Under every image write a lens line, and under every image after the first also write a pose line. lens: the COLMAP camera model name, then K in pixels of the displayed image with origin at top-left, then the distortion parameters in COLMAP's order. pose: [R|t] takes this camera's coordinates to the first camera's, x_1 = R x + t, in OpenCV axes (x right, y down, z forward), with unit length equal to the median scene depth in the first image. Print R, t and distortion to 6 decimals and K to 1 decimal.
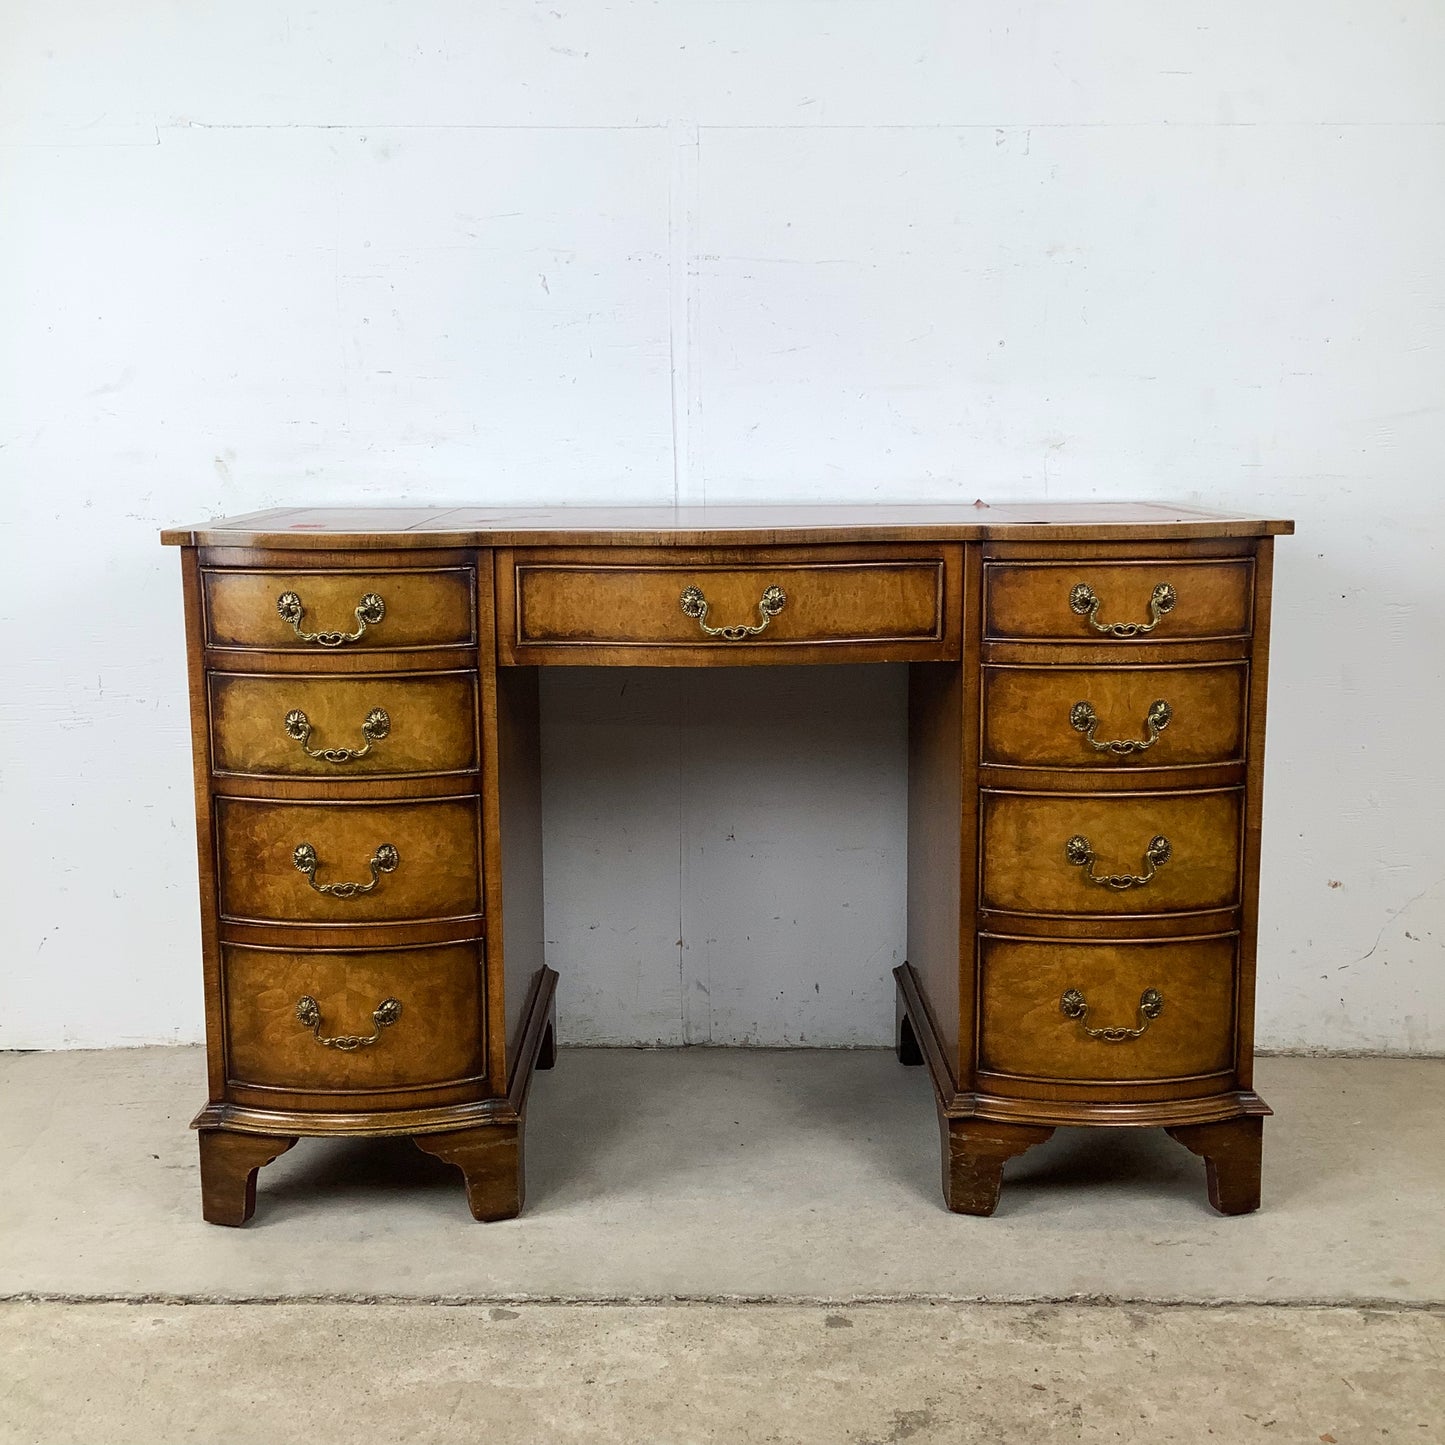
lens RADIAL K [[1738.2, 0, 725.4], [0, 1738.2, 714.5], [0, 0, 1]] dist [0.143172, -0.314426]
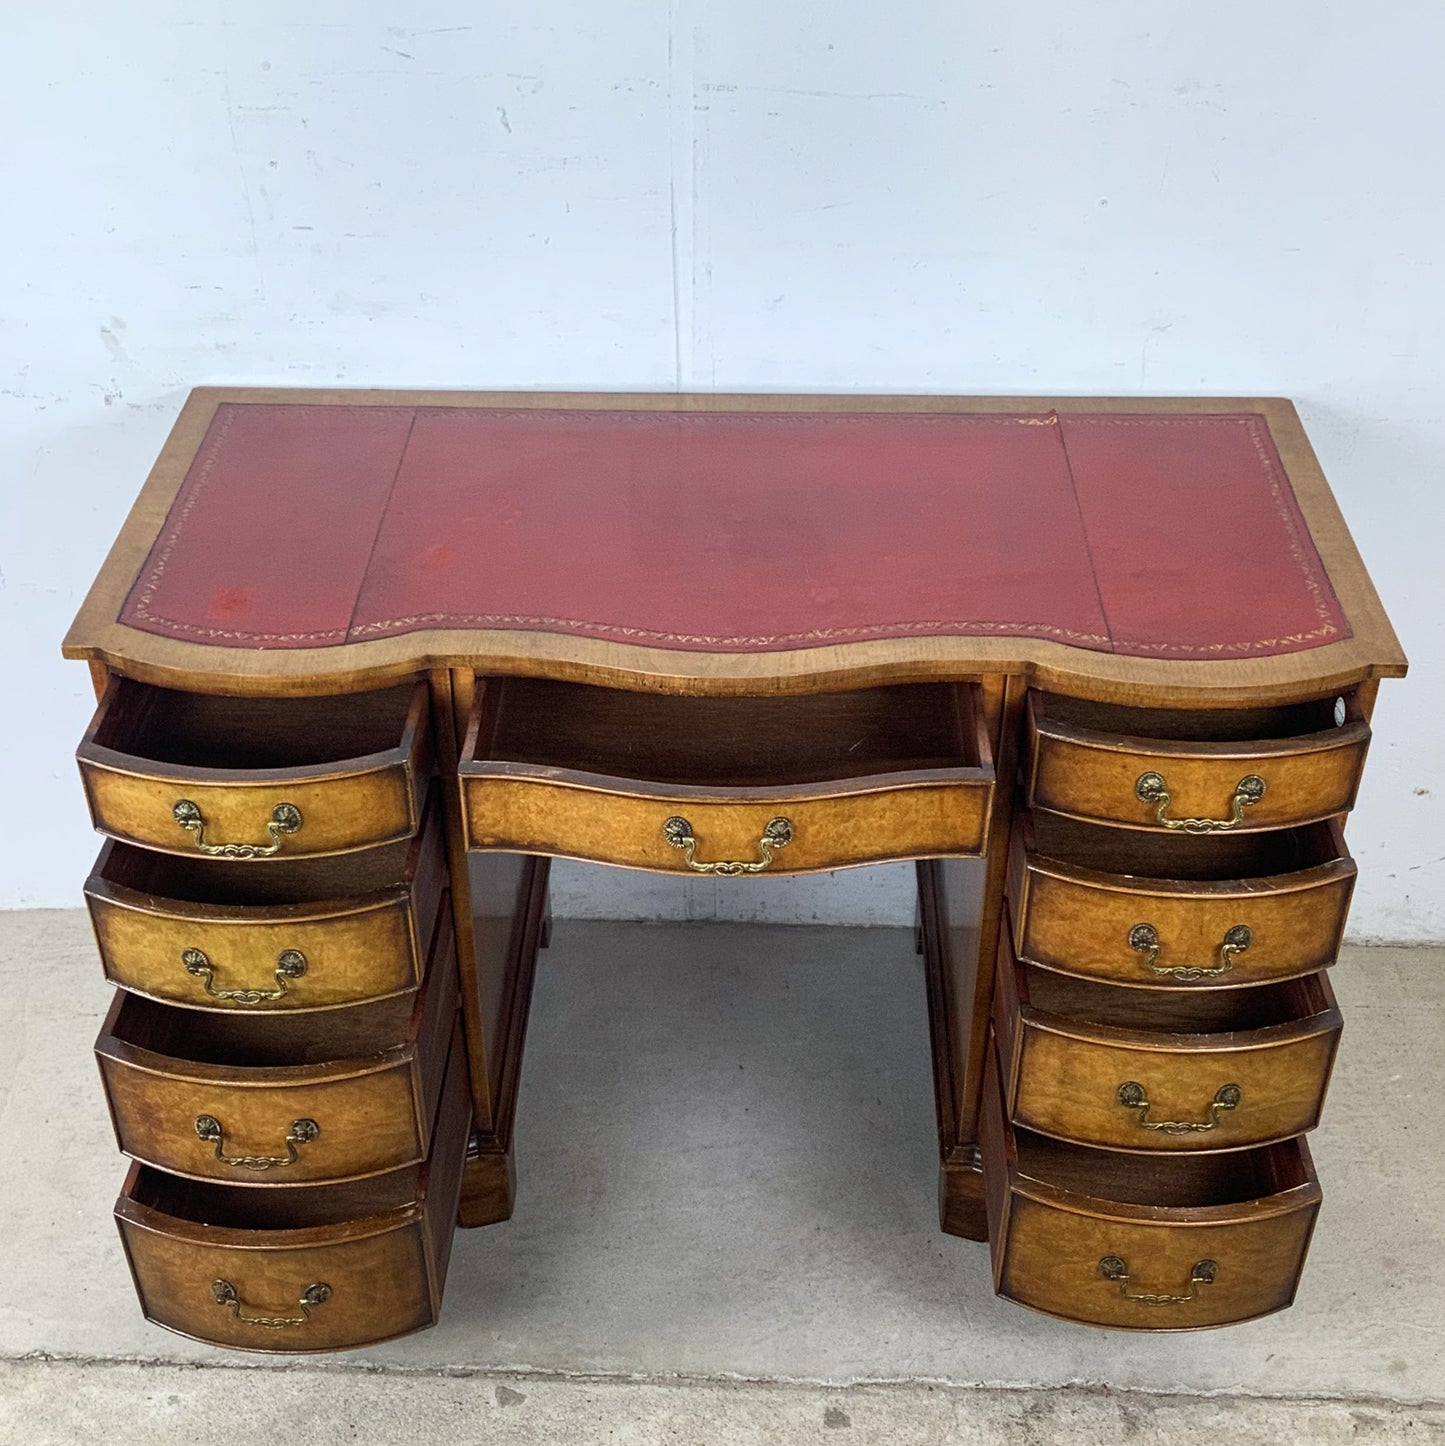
lens RADIAL K [[1997.3, 0, 699.5], [0, 1997.3, 774.1], [0, 0, 1]] dist [0.149253, -0.338604]
pose [[0.999804, 0.013921, -0.014043, -0.003969], [-0.005777, 0.884841, 0.465858, -0.496417], [0.018911, -0.465686, 0.884748, 0.124673]]
